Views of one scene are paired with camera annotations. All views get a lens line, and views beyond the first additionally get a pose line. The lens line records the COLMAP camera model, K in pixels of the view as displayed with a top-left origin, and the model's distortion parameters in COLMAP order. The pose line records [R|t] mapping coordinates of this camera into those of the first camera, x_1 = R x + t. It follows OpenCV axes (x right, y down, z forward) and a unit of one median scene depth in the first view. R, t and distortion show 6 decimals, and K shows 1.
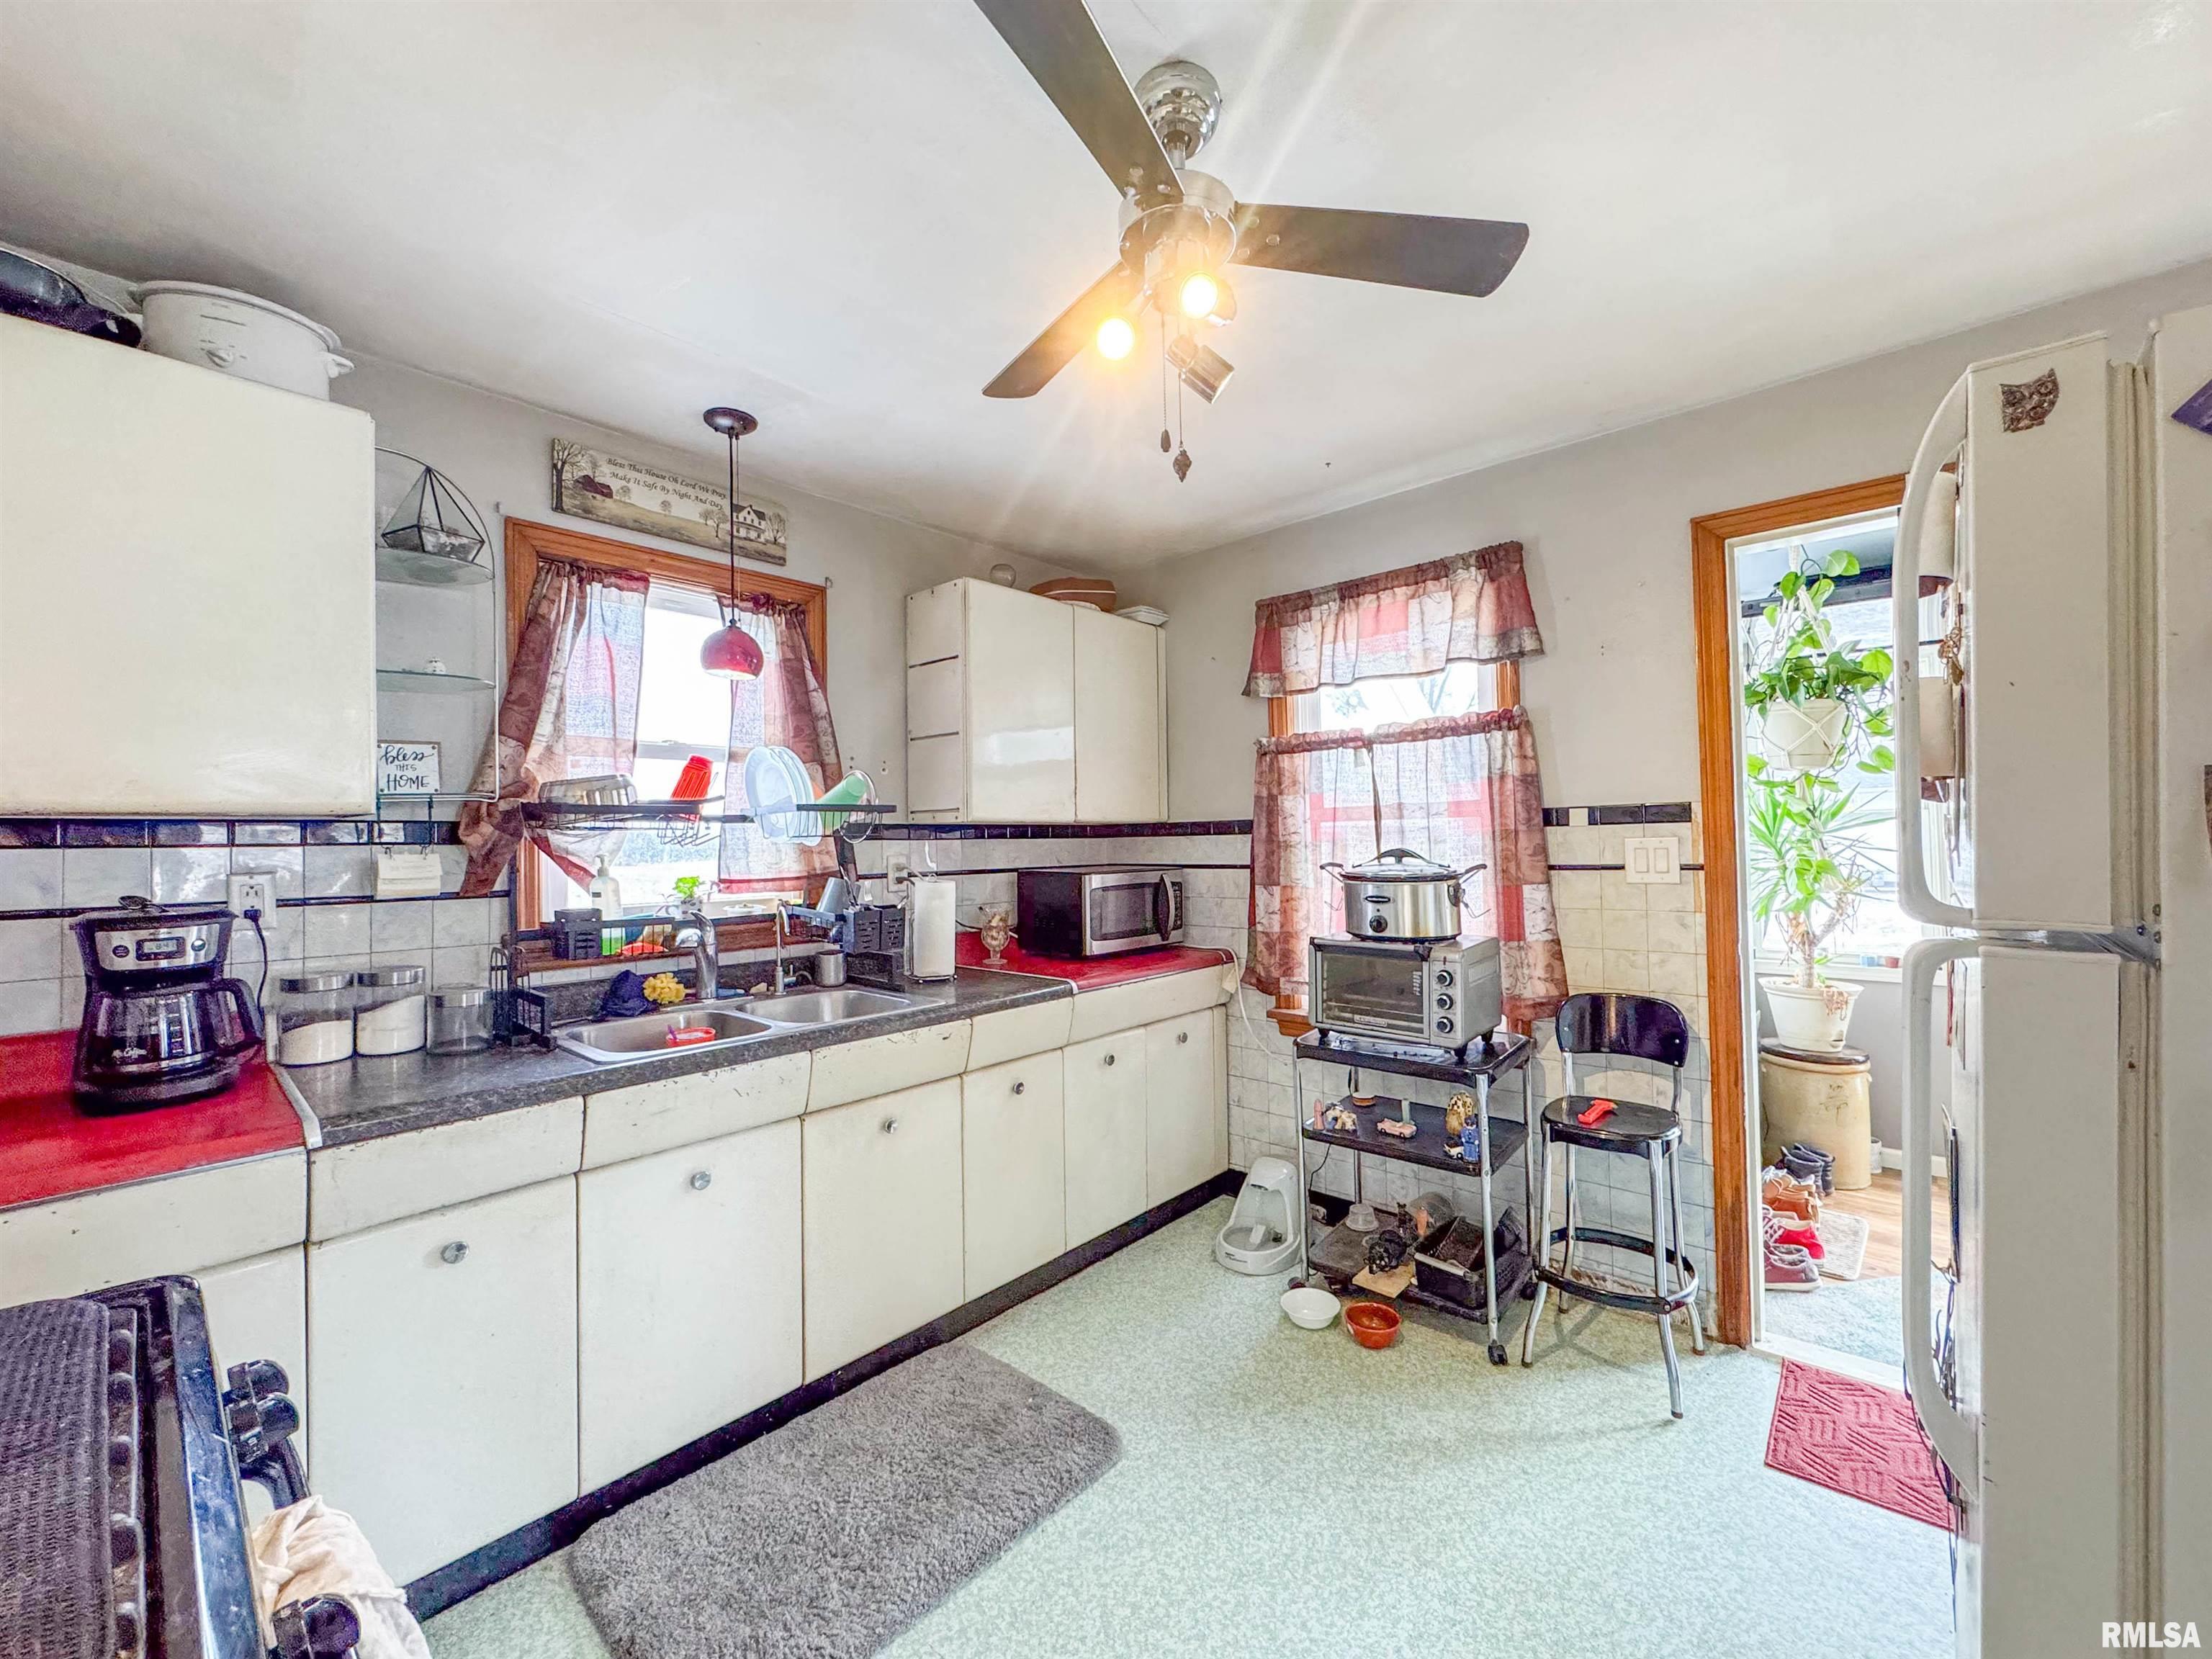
lens RADIAL K [[890.9, 0, 1106.0], [0, 890.9, 829.5], [0, 0, 1]] dist [-0.001078, -0.000101]
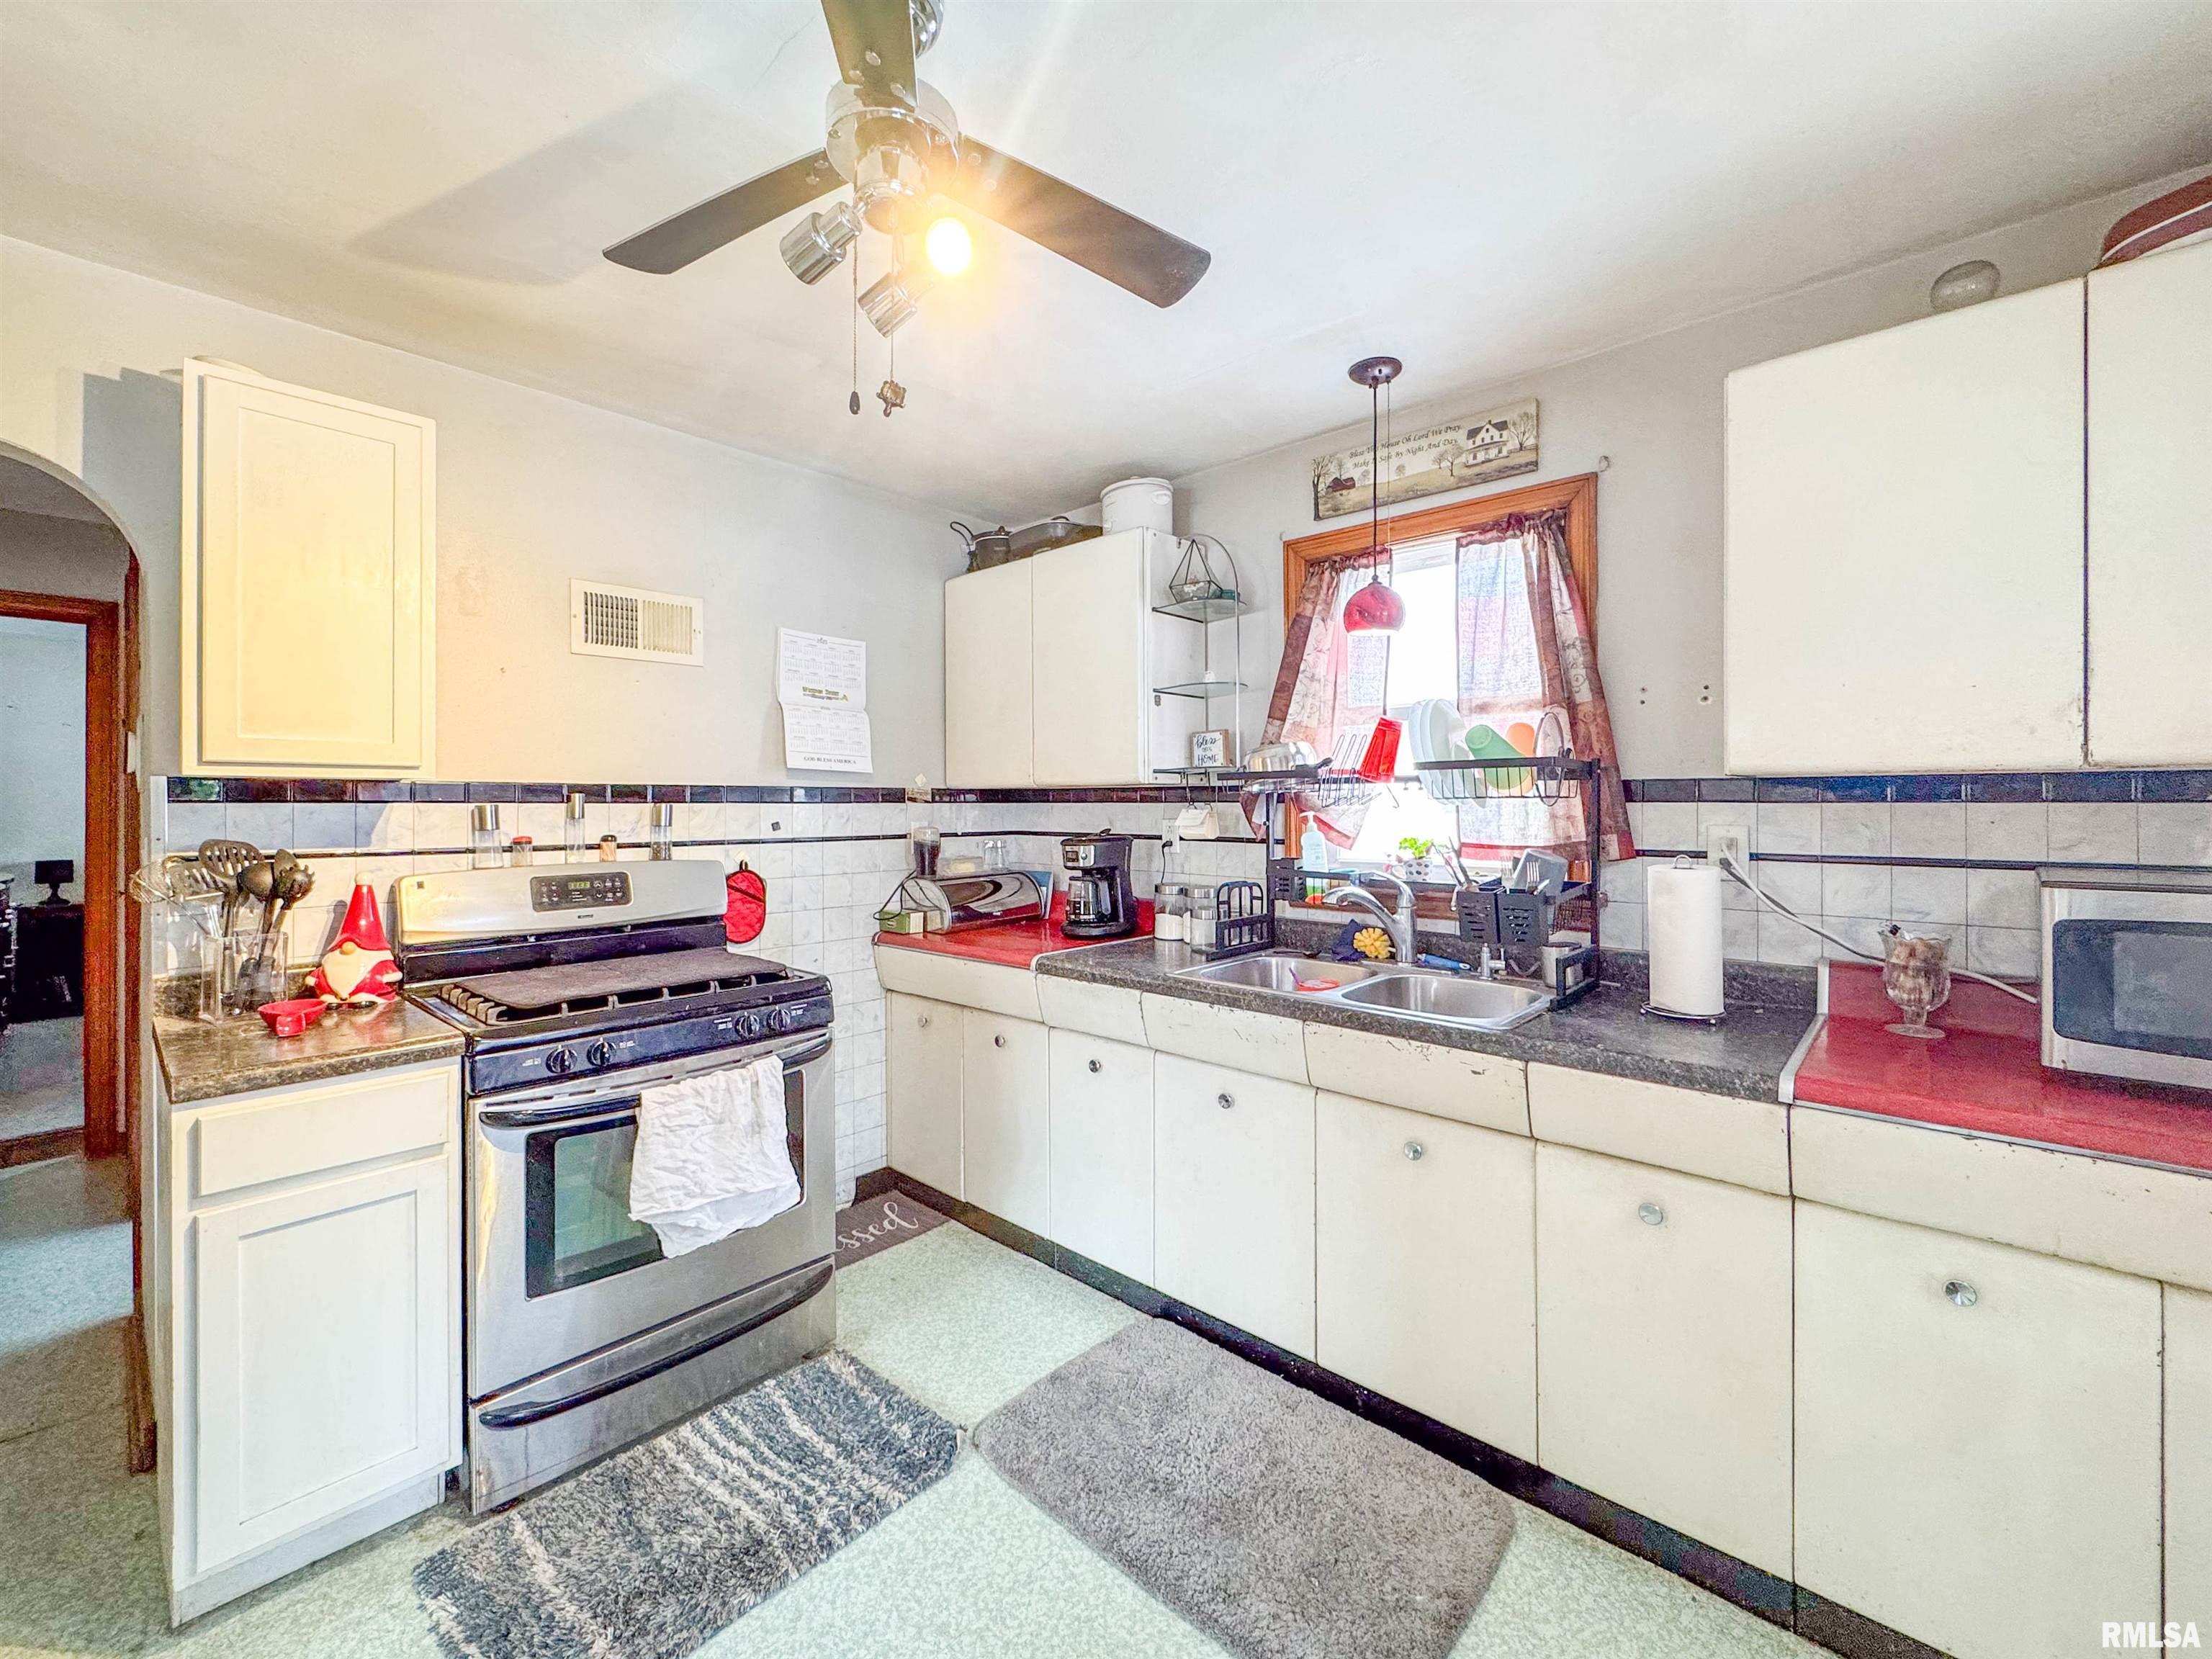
lens RADIAL K [[906.1, 0, 1035.5], [0, 906.1, 798.7], [0, 0, 1]] dist [0.000562, 0.000103]
pose [[-0.044251, 0.006853, -0.998997, 0.562720], [0.010691, 0.999922, 0.006386, -0.001245], [0.998963, -0.010398, -0.044321, 0.637654]]
